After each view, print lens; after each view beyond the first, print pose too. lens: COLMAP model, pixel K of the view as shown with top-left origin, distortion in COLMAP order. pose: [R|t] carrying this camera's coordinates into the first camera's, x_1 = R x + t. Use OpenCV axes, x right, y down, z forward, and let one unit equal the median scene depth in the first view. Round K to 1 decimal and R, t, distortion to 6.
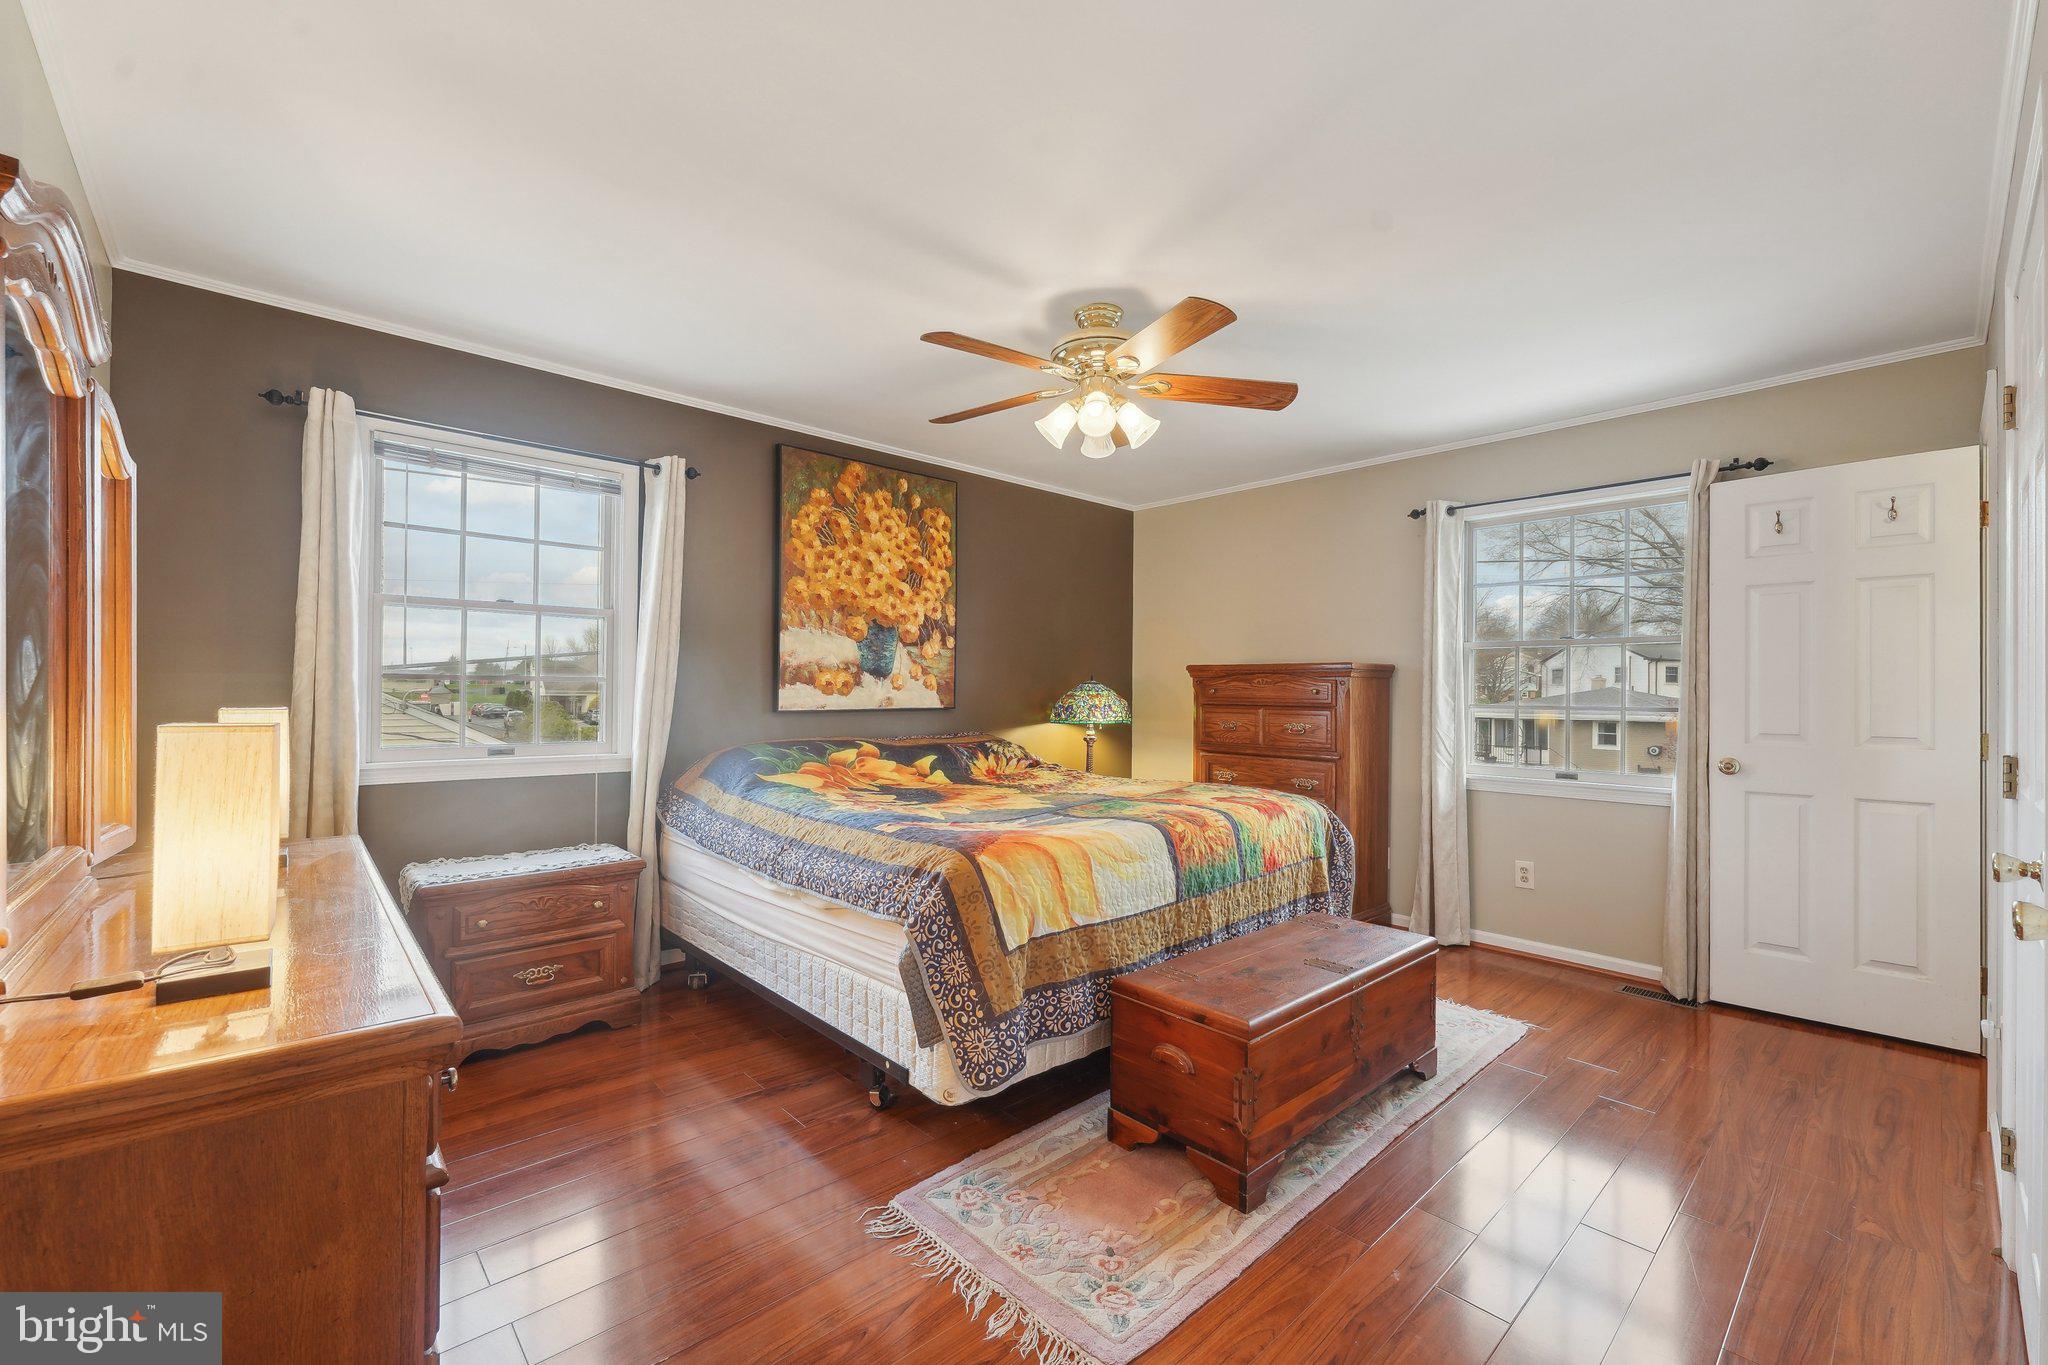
lens RADIAL K [[832.7, 0, 1031.1], [0, 832.7, 687.5], [0, 0, 1]] dist [-0.007648, 0.000255]
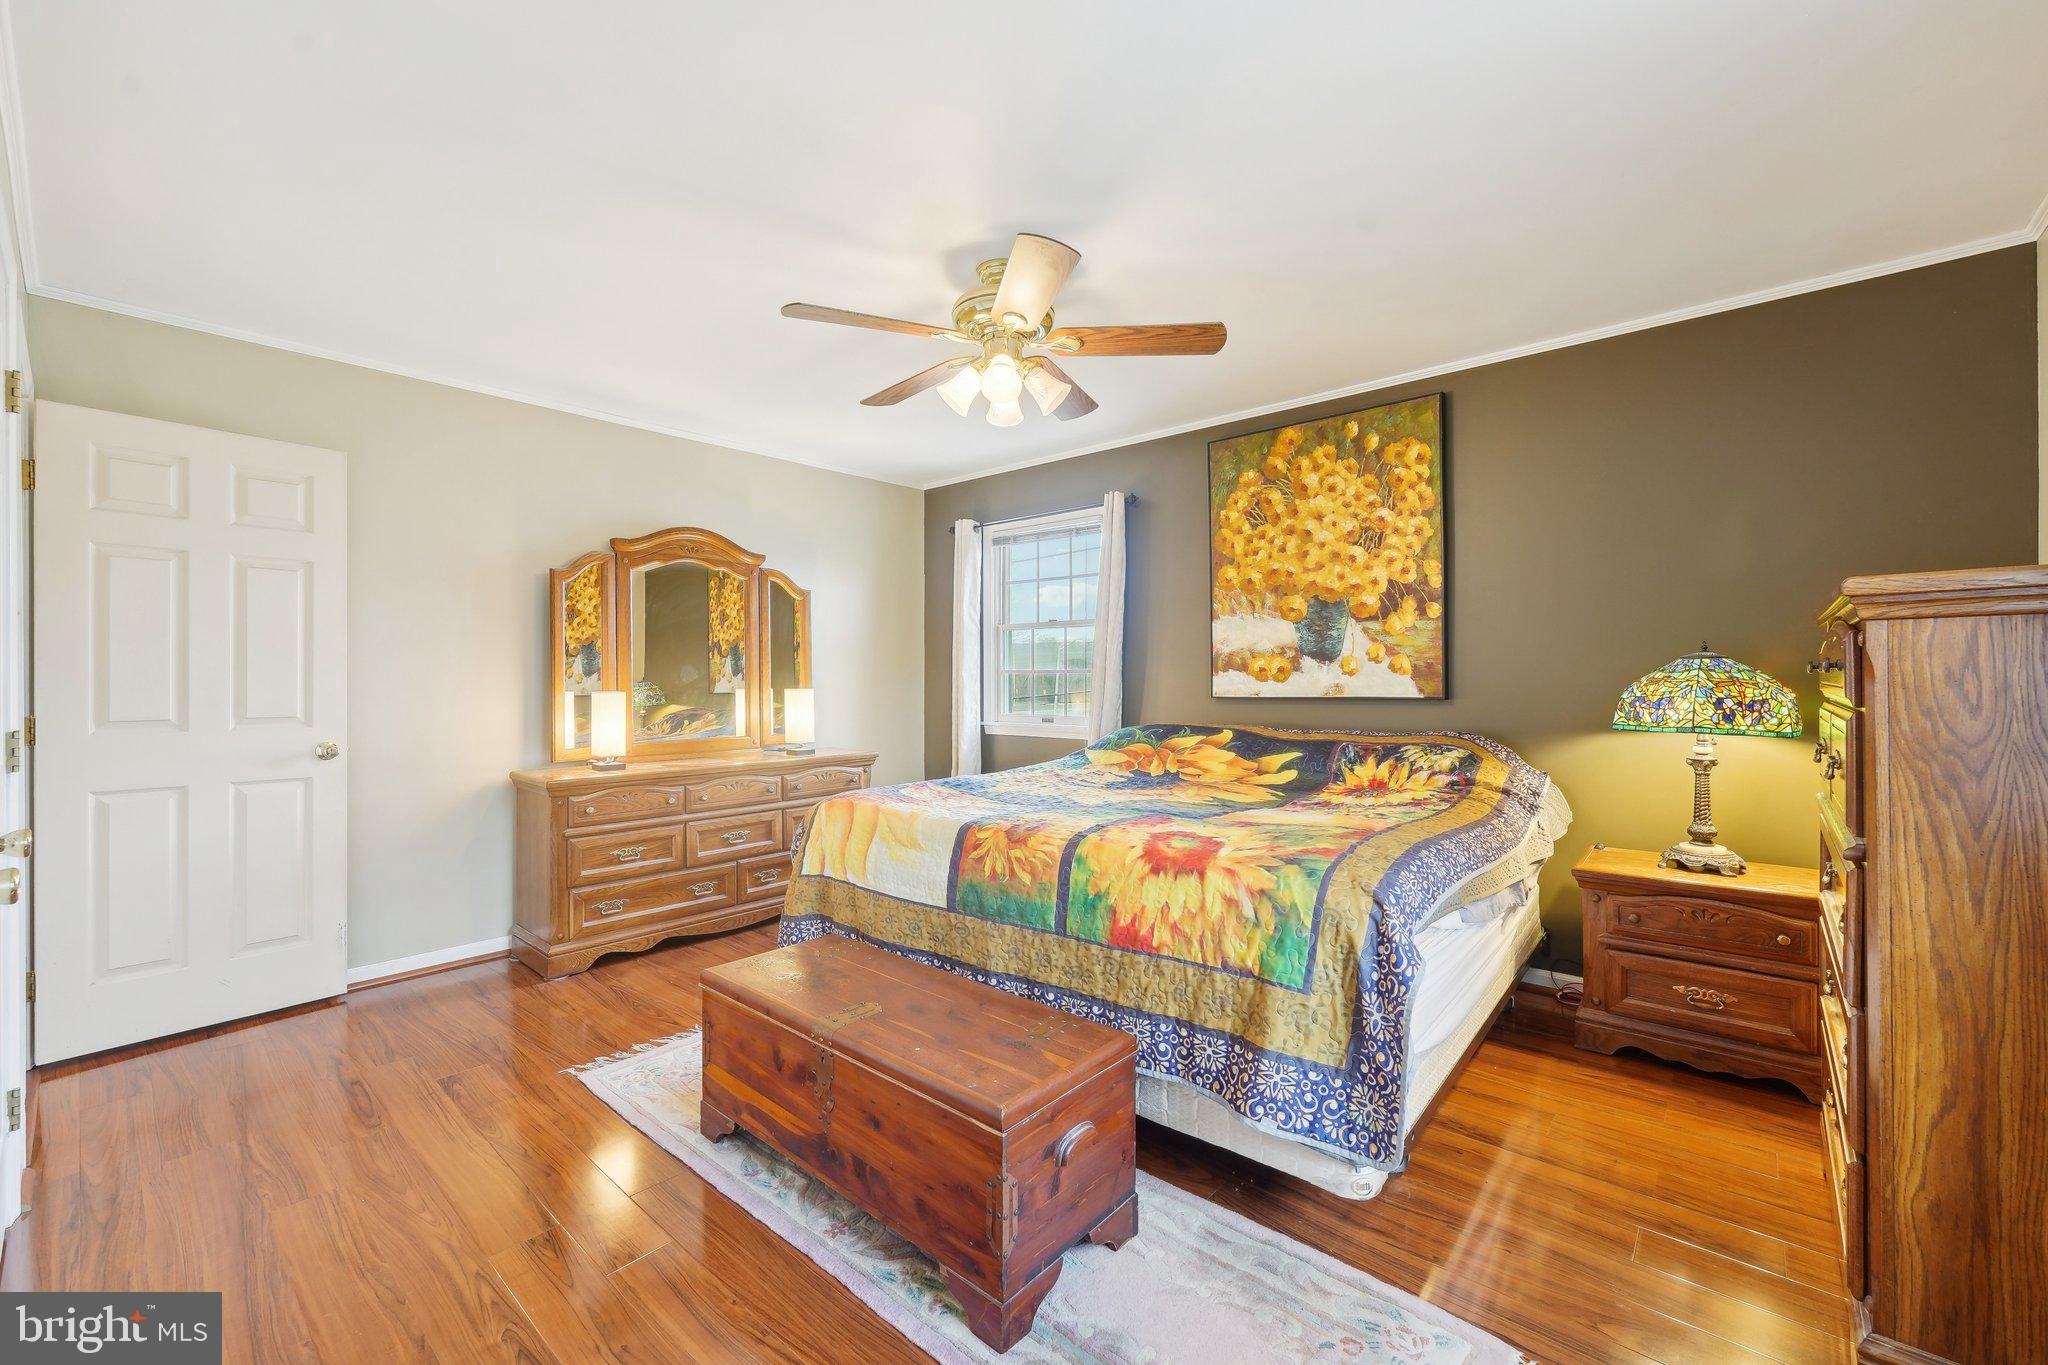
lens RADIAL K [[832.7, 0, 1030.1], [0, 832.7, 684.2], [0, 0, 1]] dist [-0.007648, 0.000255]
pose [[0.107986, -0.001642, -0.994151, 0.656314], [0.012633, 0.999920, -0.000279, 0.008546], [0.994072, -0.012529, 0.107998, 0.603215]]
